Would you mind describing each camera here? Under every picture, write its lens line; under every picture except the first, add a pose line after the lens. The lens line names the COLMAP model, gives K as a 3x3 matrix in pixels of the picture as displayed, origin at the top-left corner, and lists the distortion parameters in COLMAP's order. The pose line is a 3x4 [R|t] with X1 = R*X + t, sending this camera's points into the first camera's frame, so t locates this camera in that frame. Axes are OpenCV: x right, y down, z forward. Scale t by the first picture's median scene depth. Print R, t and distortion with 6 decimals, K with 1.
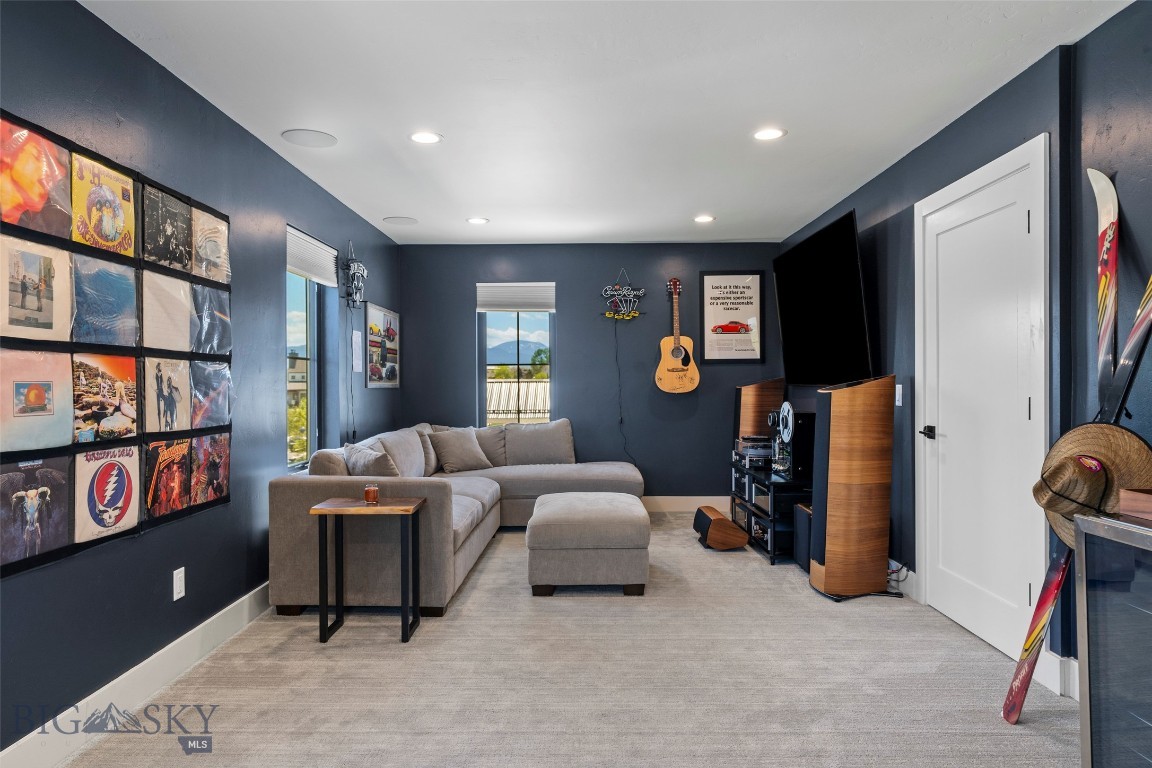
lens RADIAL K [[732.0, 0, 573.9], [0, 732.0, 381.9], [0, 0, 1]] dist [0.004938, 0.002393]
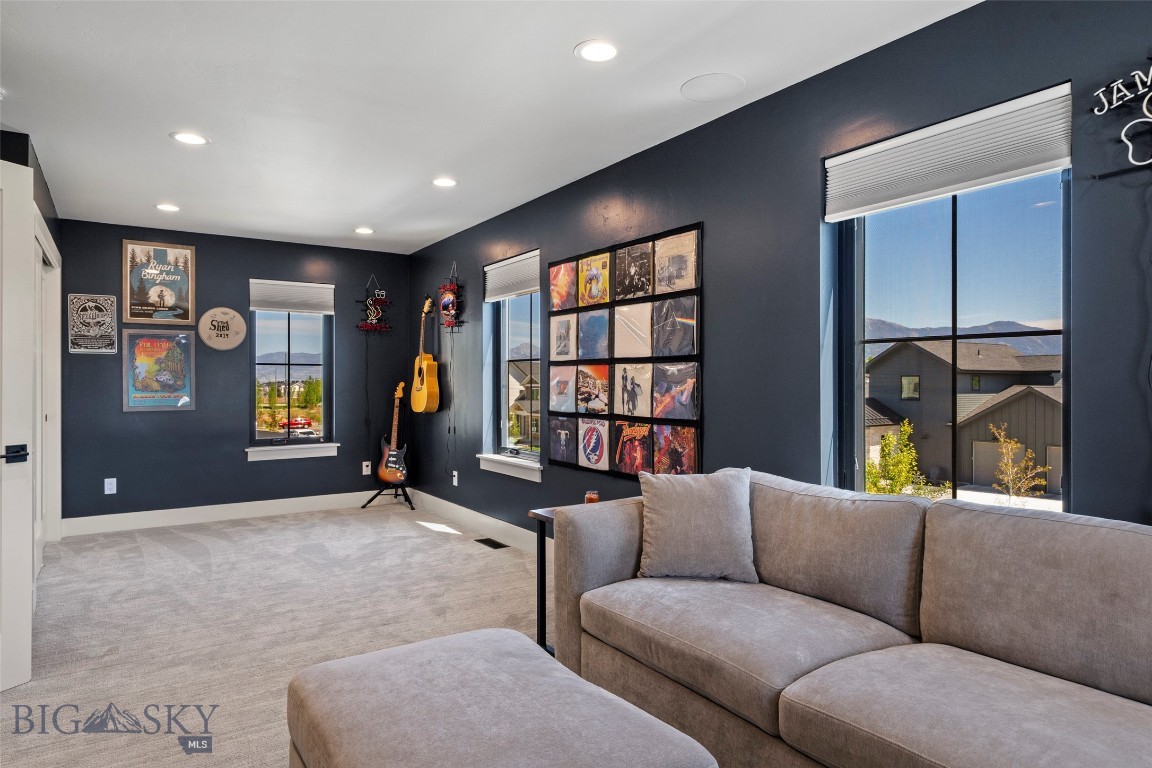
lens RADIAL K [[648.4, 0, 576.0], [0, 648.4, 384.0], [0, 0, 1]] dist [-0.002157, 0.000395]
pose [[-0.814749, 0.008794, -0.579748, 0.273599], [0.005423, 0.999957, 0.007548, -0.003092], [0.579789, 0.003006, -0.814761, 2.119946]]
